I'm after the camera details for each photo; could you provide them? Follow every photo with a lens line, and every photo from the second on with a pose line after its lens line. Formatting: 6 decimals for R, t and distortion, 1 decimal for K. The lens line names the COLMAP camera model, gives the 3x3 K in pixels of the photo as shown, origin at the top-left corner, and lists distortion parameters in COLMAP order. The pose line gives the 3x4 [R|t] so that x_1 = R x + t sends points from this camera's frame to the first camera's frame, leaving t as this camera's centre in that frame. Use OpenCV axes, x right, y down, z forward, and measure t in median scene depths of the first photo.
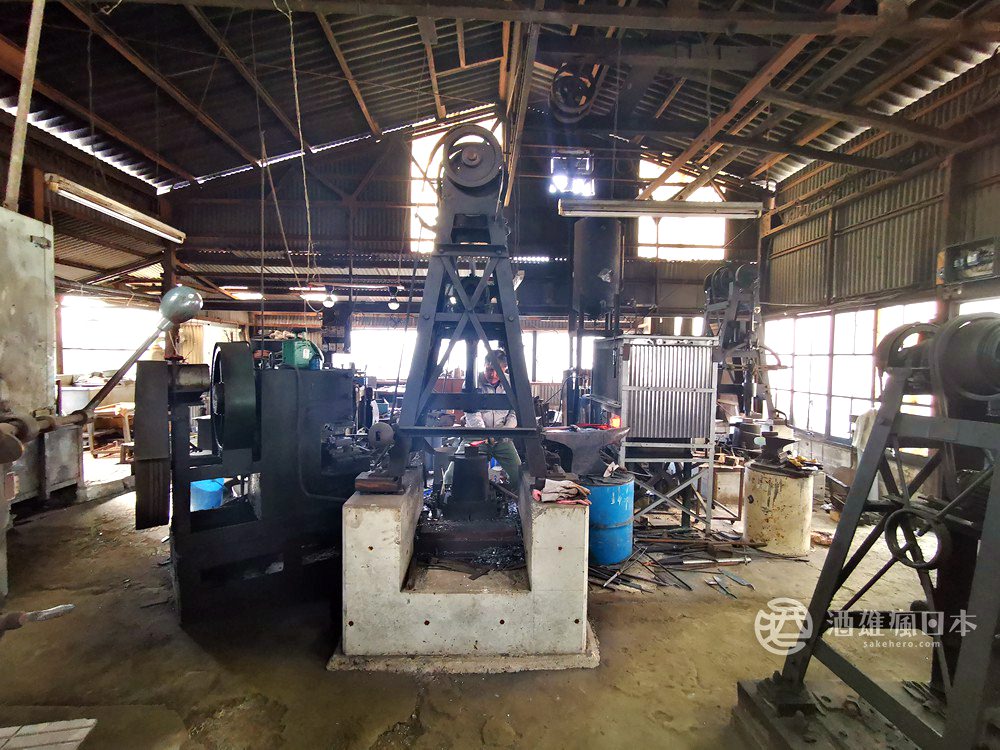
lens RADIAL K [[457.9, 0, 501.5], [0, 457.9, 375.9], [0, 0, 1]] dist [-0.003212, -0.000105]
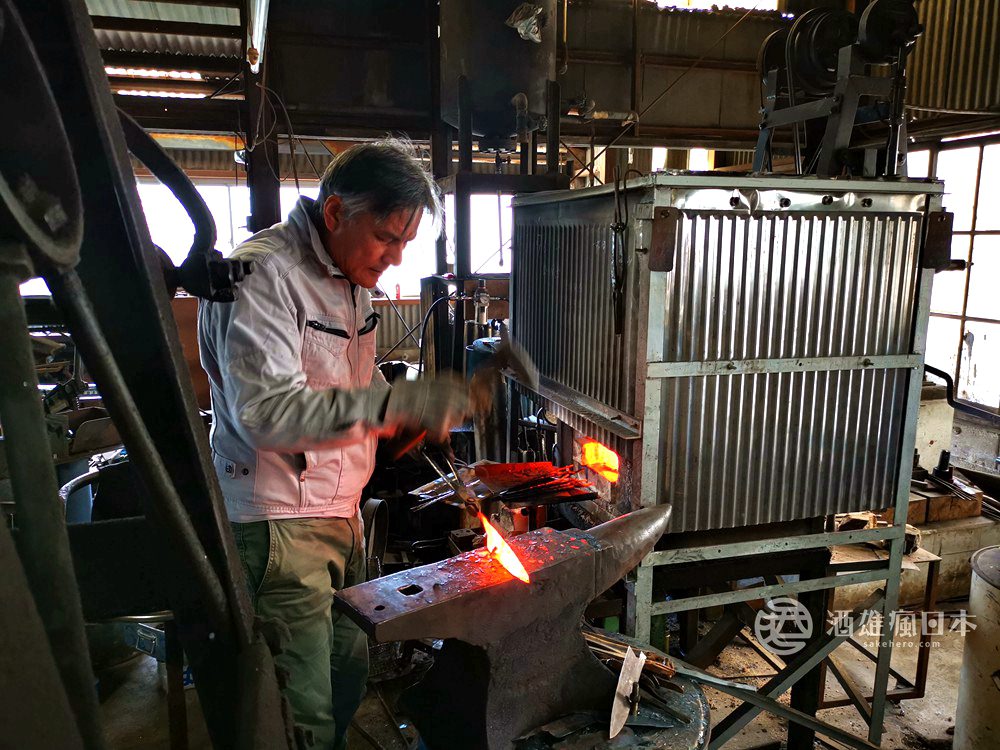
lens RADIAL K [[750.1, 0, 504.1], [0, 750.1, 372.0], [0, 0, 1]] dist [0.016207, -0.014180]
pose [[0.968632, -0.056376, 0.242022, 0.062486], [0.022088, 0.989604, 0.142115, -0.035686], [-0.247518, -0.132311, 0.959807, 0.526210]]
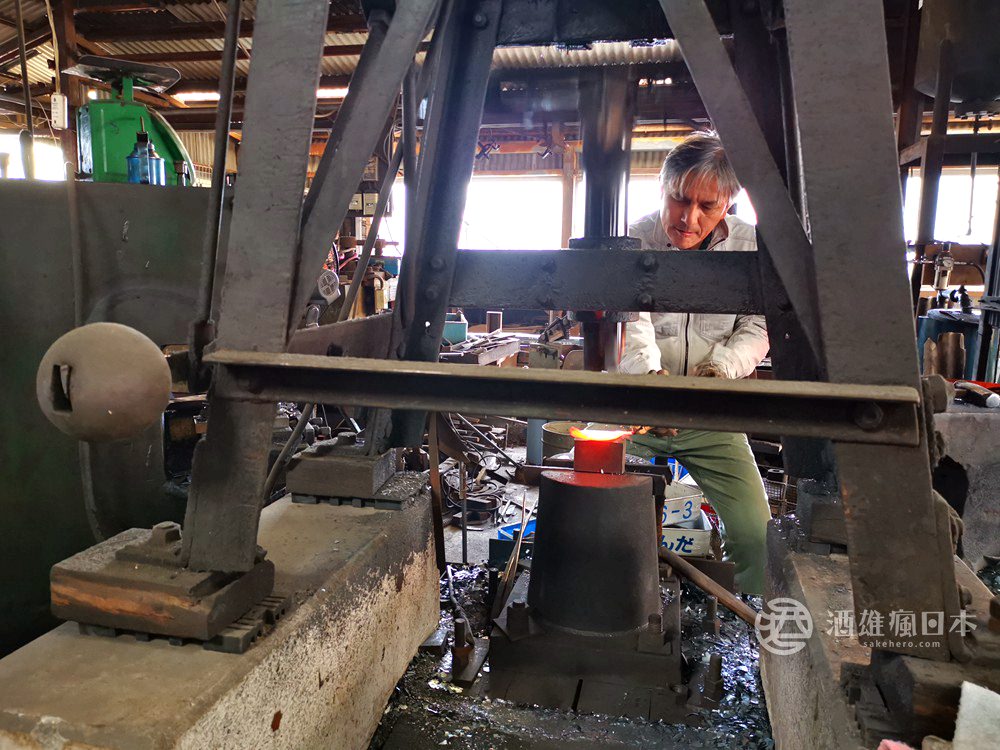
lens RADIAL K [[750.1, 0, 501.7], [0, 750.1, 377.7], [0, 0, 1]] dist [0.016207, -0.014180]
pose [[0.962319, 0.042971, -0.268507, 0.000665], [-0.012644, 0.993438, 0.113671, 0.045825], [0.271630, -0.105993, 0.956547, 0.402086]]
